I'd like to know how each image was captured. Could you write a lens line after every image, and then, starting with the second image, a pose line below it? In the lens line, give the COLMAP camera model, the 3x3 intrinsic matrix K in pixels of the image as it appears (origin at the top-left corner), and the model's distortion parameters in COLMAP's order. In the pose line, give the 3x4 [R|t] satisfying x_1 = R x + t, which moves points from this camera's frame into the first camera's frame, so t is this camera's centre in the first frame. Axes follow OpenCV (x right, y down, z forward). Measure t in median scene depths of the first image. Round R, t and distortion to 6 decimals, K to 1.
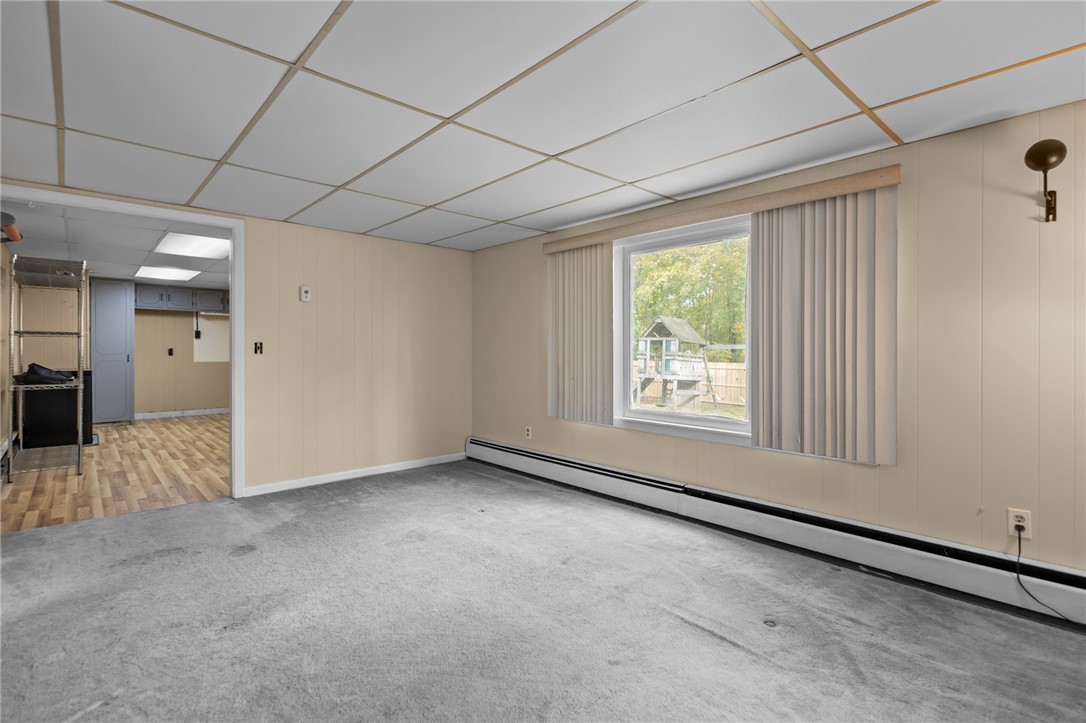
lens RADIAL K [[504.6, 0, 543.1], [0, 504.6, 354.7], [0, 0, 1]] dist [0.006705, -0.001812]
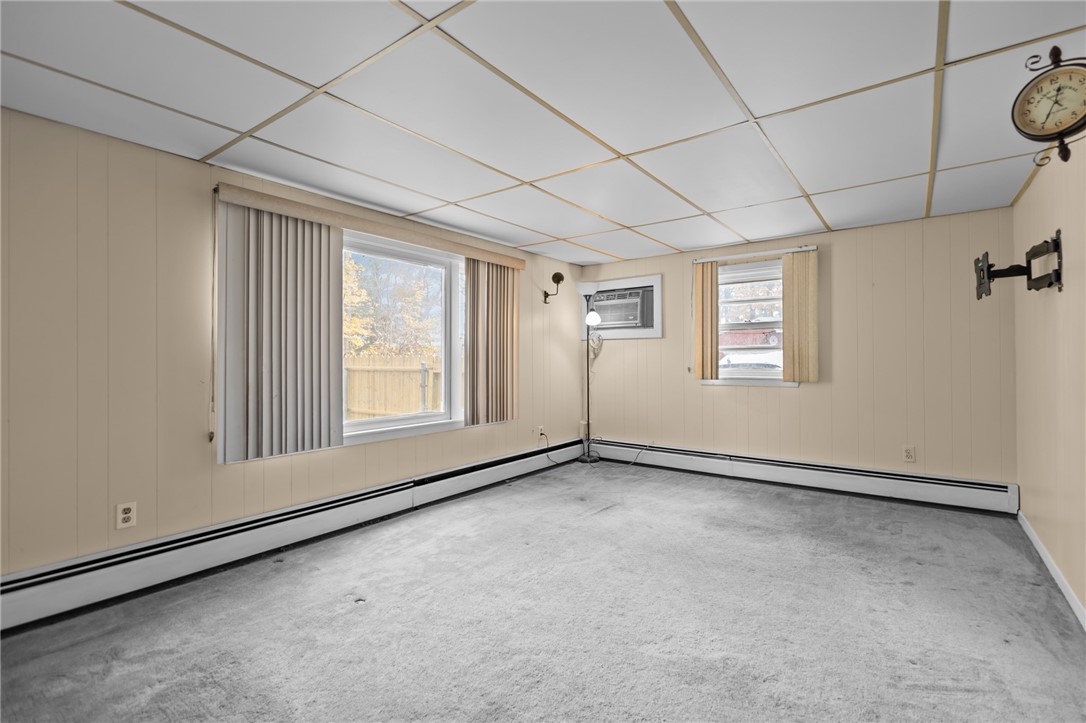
lens RADIAL K [[504.6, 0, 541.5], [0, 504.6, 359.1], [0, 0, 1]] dist [0.006705, -0.001812]
pose [[-0.190129, -0.003200, 0.981754, -0.859908], [0.007807, 0.999958, 0.004771, -0.007337], [-0.981728, 0.008572, -0.190096, 0.938656]]
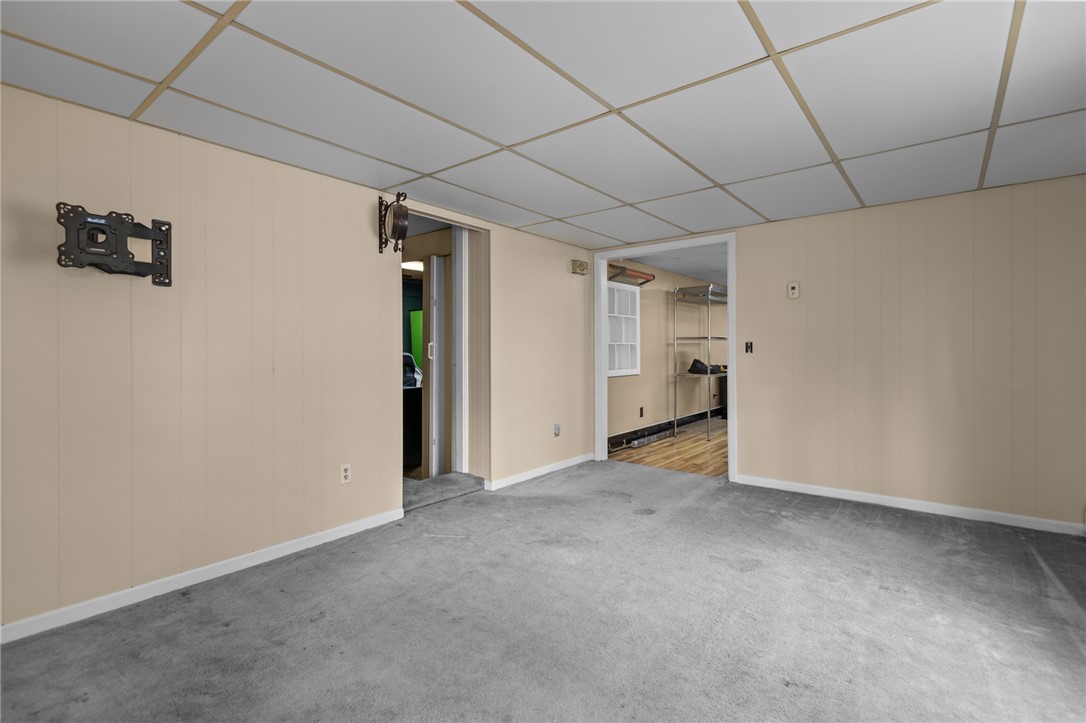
lens RADIAL K [[504.6, 0, 547.5], [0, 504.6, 357.0], [0, 0, 1]] dist [0.006705, -0.001812]
pose [[0.159441, 0.010973, -0.987146, 0.496276], [-0.000764, 0.999939, 0.010992, -0.005192], [0.987207, -0.000999, 0.159440, 0.480238]]
